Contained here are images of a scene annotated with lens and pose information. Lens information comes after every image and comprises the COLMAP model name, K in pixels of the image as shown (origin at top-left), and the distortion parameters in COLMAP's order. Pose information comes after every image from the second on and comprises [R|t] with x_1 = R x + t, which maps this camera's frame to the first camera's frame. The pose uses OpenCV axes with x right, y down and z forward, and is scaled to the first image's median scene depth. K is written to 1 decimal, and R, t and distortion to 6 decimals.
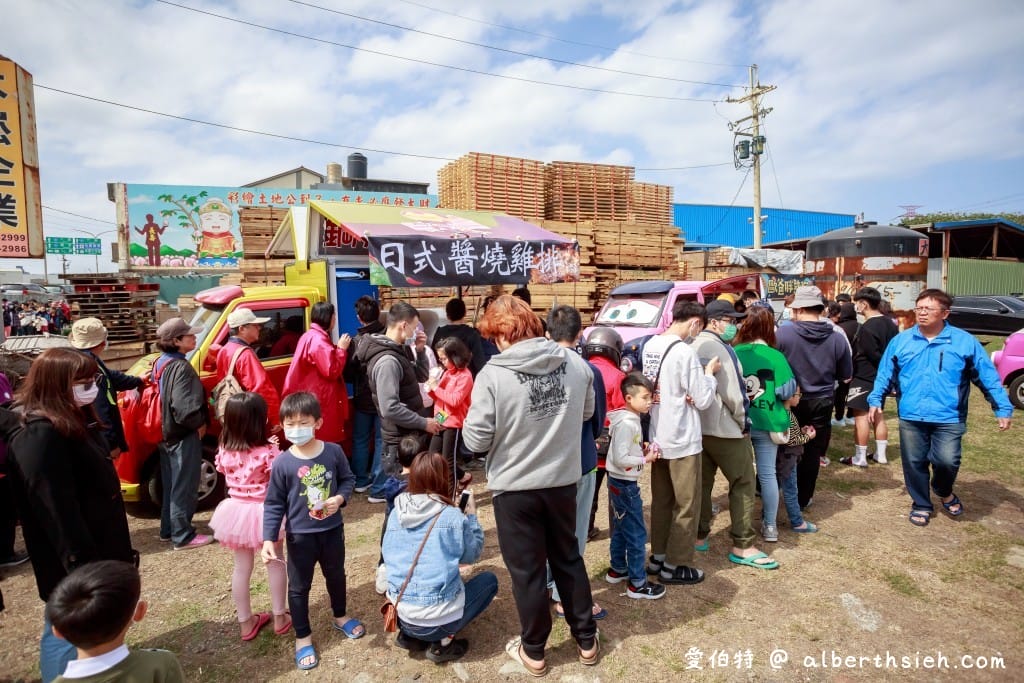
lens RADIAL K [[548.1, 0, 512.0], [0, 548.1, 341.5], [0, 0, 1]] dist [-0.044541, 0.000411]
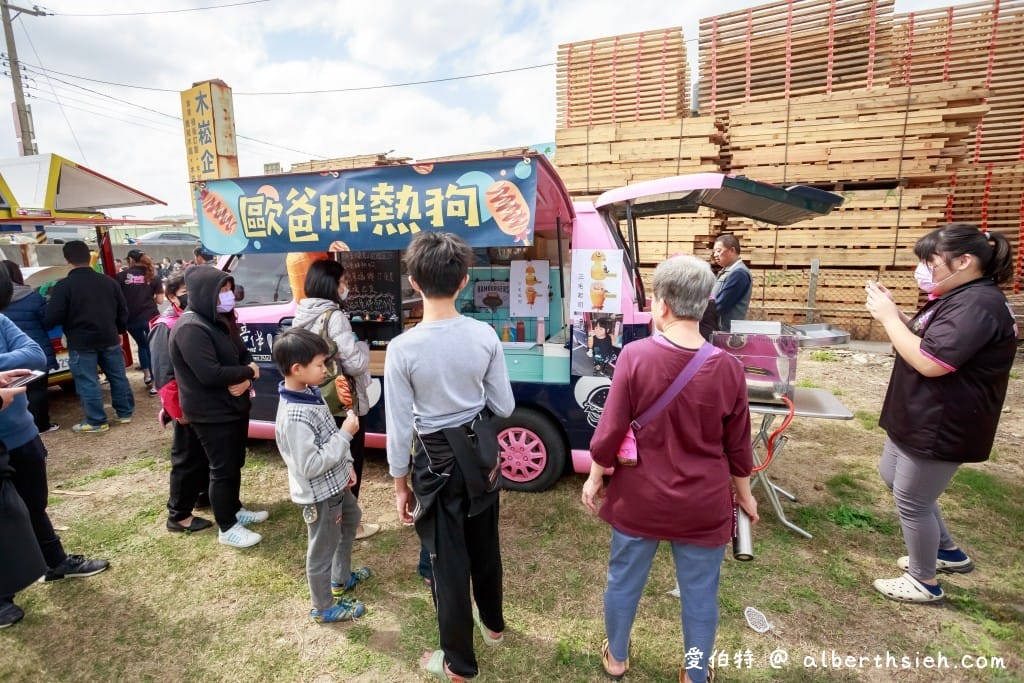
lens RADIAL K [[514.7, 0, 512.0], [0, 514.7, 341.5], [0, 0, 1]] dist [-0.071167, 0.034770]
pose [[0.615696, 0.146480, -0.774249, 0.439510], [-0.047056, 0.987651, 0.149433, -0.047418], [0.786578, -0.055572, 0.614986, 0.472700]]
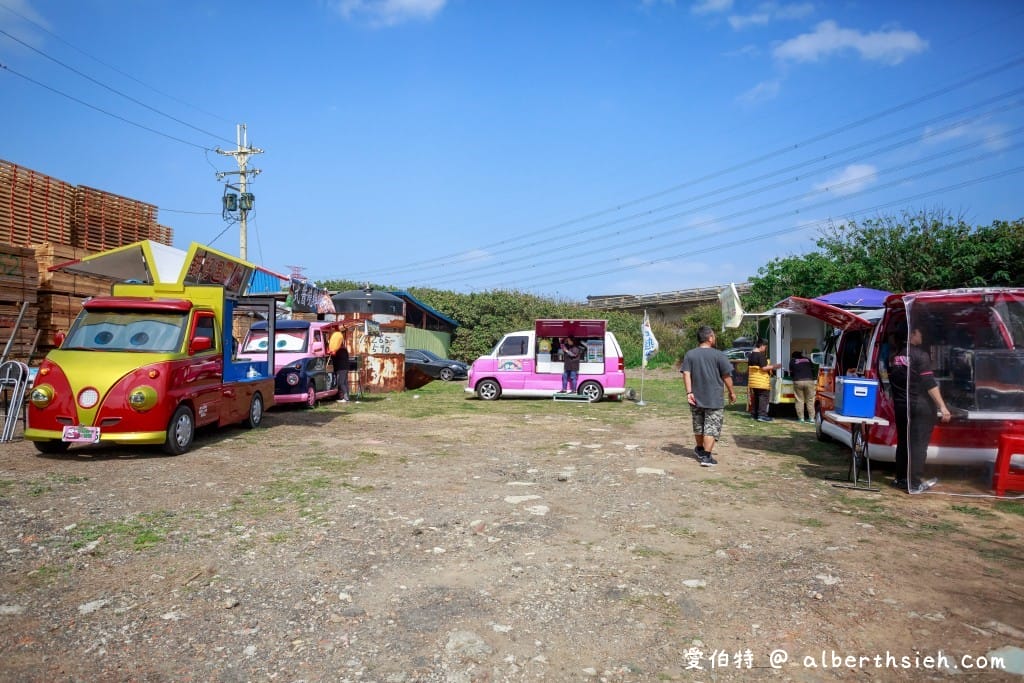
lens RADIAL K [[706.8, 0, 512.0], [0, 706.8, 341.5], [0, 0, 1]] dist [0.001041, 0.000745]
pose [[0.578468, 0.040592, 0.814695, -0.458315], [0.048549, 0.995277, -0.084061, 0.061777], [-0.814259, 0.088179, 0.573765, -0.237484]]
